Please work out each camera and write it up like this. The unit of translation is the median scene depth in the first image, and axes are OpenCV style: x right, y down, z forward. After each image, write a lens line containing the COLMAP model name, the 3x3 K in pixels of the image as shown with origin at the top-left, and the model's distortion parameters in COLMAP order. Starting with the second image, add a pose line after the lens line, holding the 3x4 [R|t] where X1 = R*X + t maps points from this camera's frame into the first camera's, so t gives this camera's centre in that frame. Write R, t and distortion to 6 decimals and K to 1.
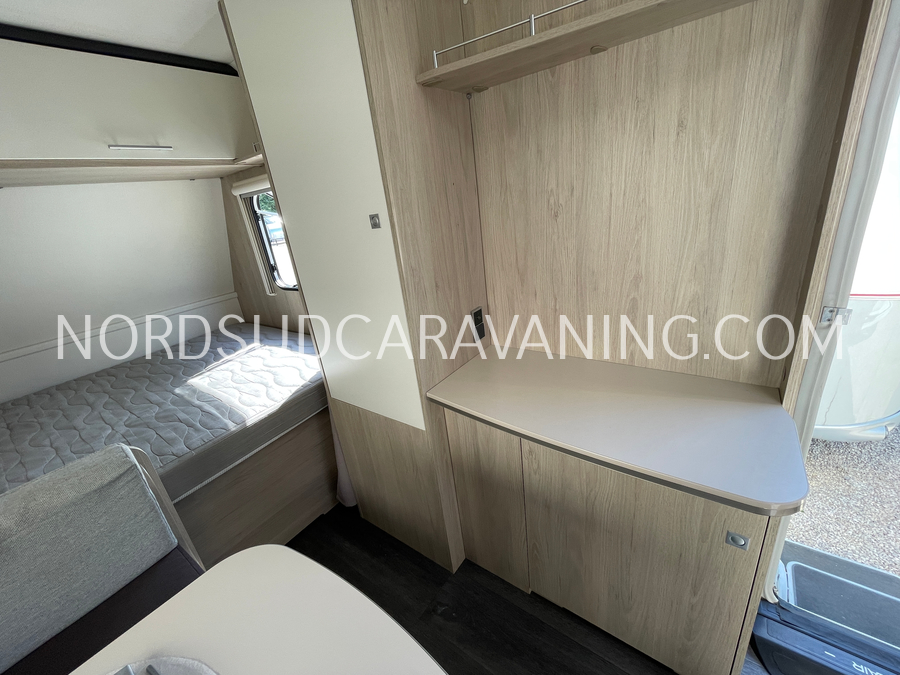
lens RADIAL K [[363.1, 0, 448.3], [0, 363.1, 326.9], [0, 0, 1]] dist [-0.004144, -0.000160]
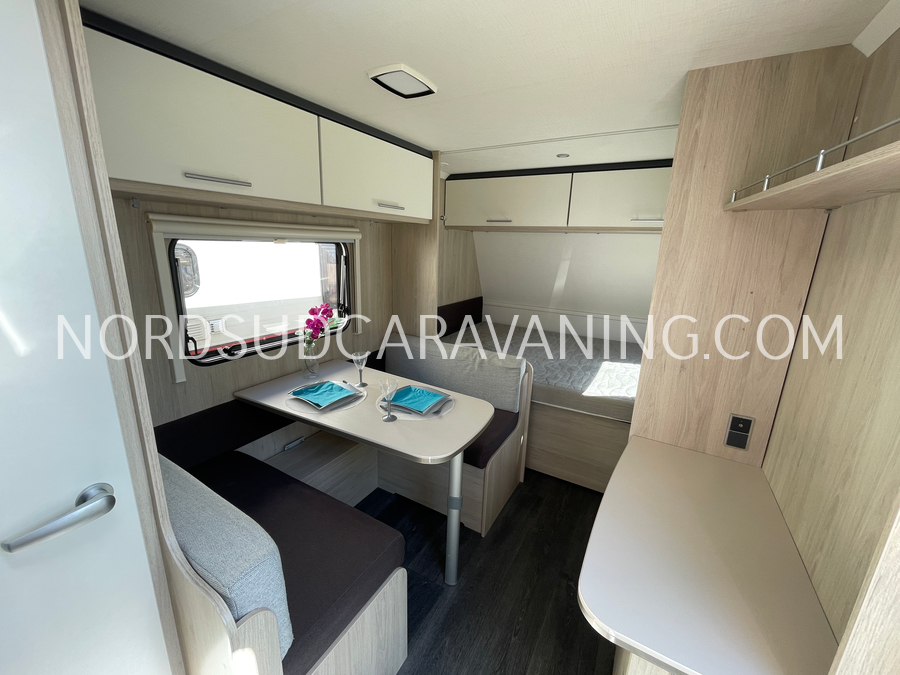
lens RADIAL K [[363.6, 0, 449.6], [0, 363.6, 333.0], [0, 0, 1]] dist [-0.002942, 0.000569]
pose [[0.097998, 0.360885, -0.927447, 0.737657], [-0.370520, 0.878165, 0.302558, -0.223279], [0.923640, 0.313988, 0.219773, -0.000361]]
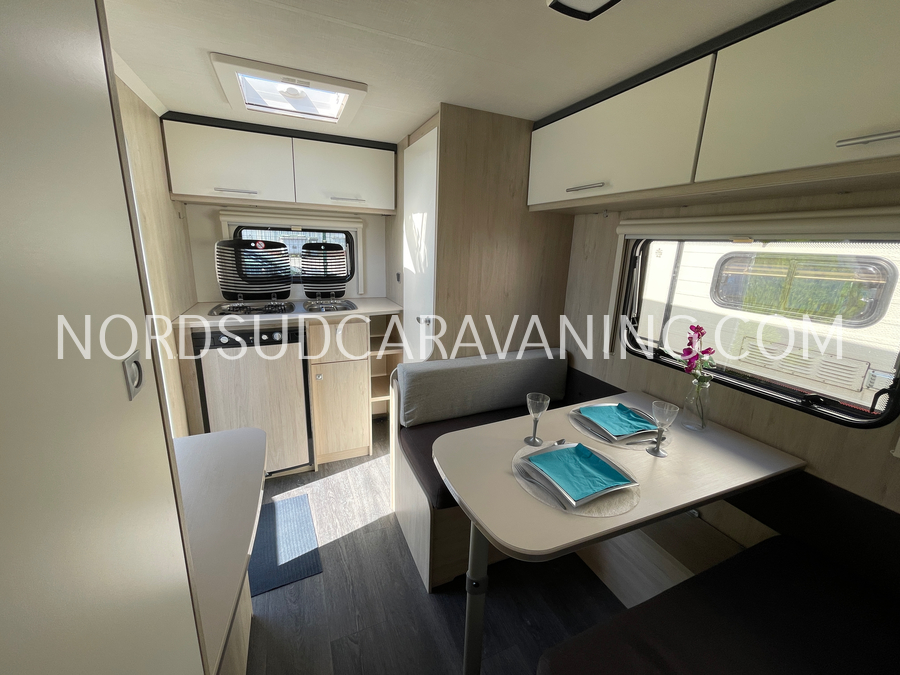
lens RADIAL K [[368.7, 0, 452.9], [0, 368.7, 334.0], [0, 0, 1]] dist [-0.001803, 0.000153]
pose [[-0.867575, -0.021110, 0.496859, -0.431569], [0.234669, 0.863490, 0.446447, -0.282181], [-0.438457, 0.503923, -0.744188, 0.755924]]
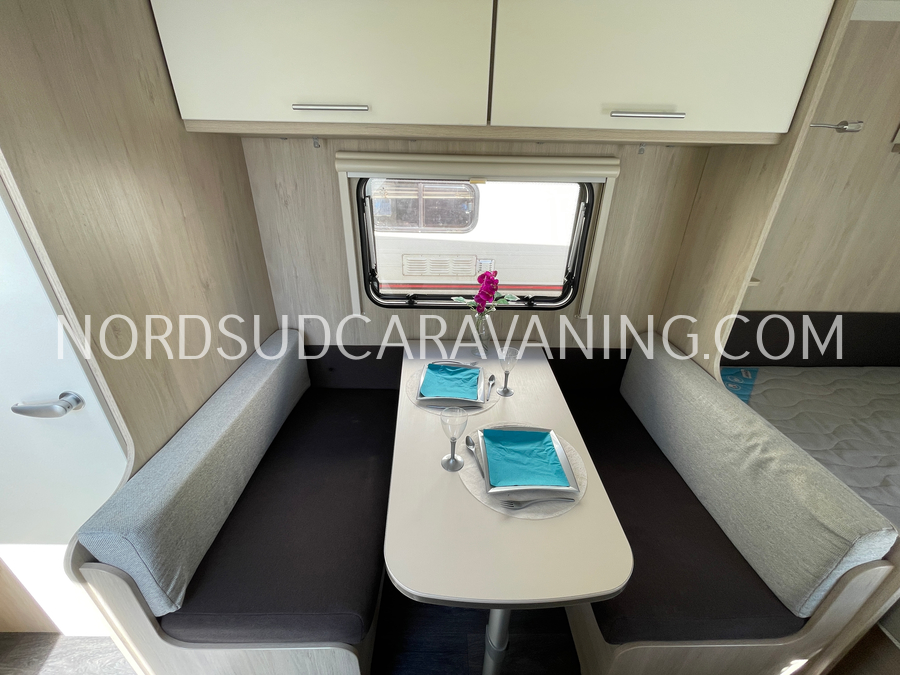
lens RADIAL K [[363.6, 0, 449.6], [0, 363.6, 333.0], [0, 0, 1]] dist [-0.002942, 0.000569]
pose [[-0.791649, 0.358091, -0.495038, 0.099597], [-0.124690, 0.698497, 0.704666, -0.301859], [0.598117, 0.619575, -0.508315, 0.347771]]
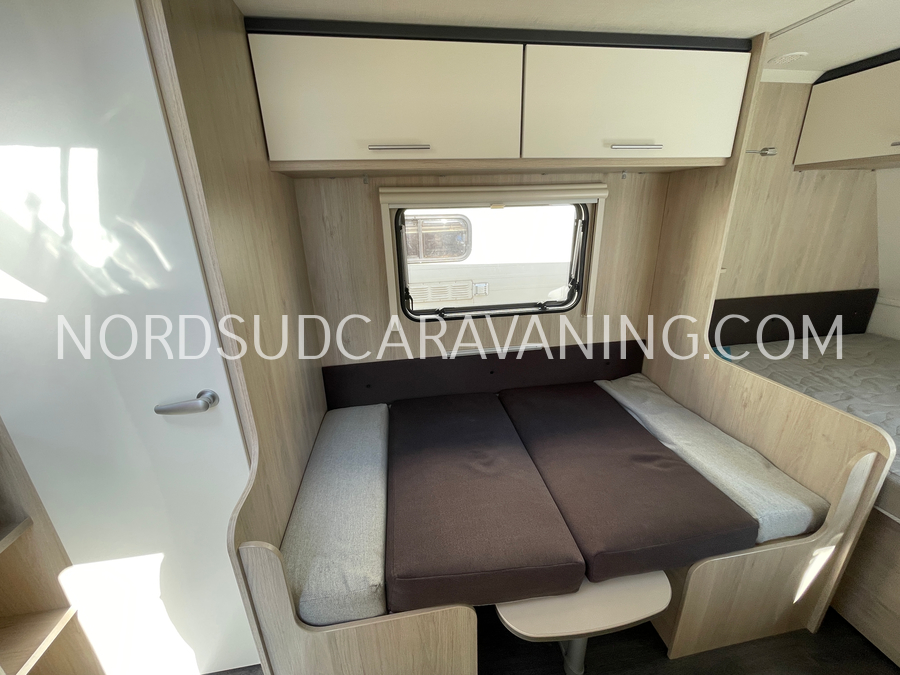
lens RADIAL K [[363.6, 0, 449.6], [0, 363.6, 333.0], [0, 0, 1]] dist [-0.002942, 0.000569]
pose [[-0.691256, 0.363180, -0.624713, 0.399792], [-0.129033, 0.788591, 0.601228, -0.270429], [0.710997, 0.496211, -0.498256, 0.320486]]
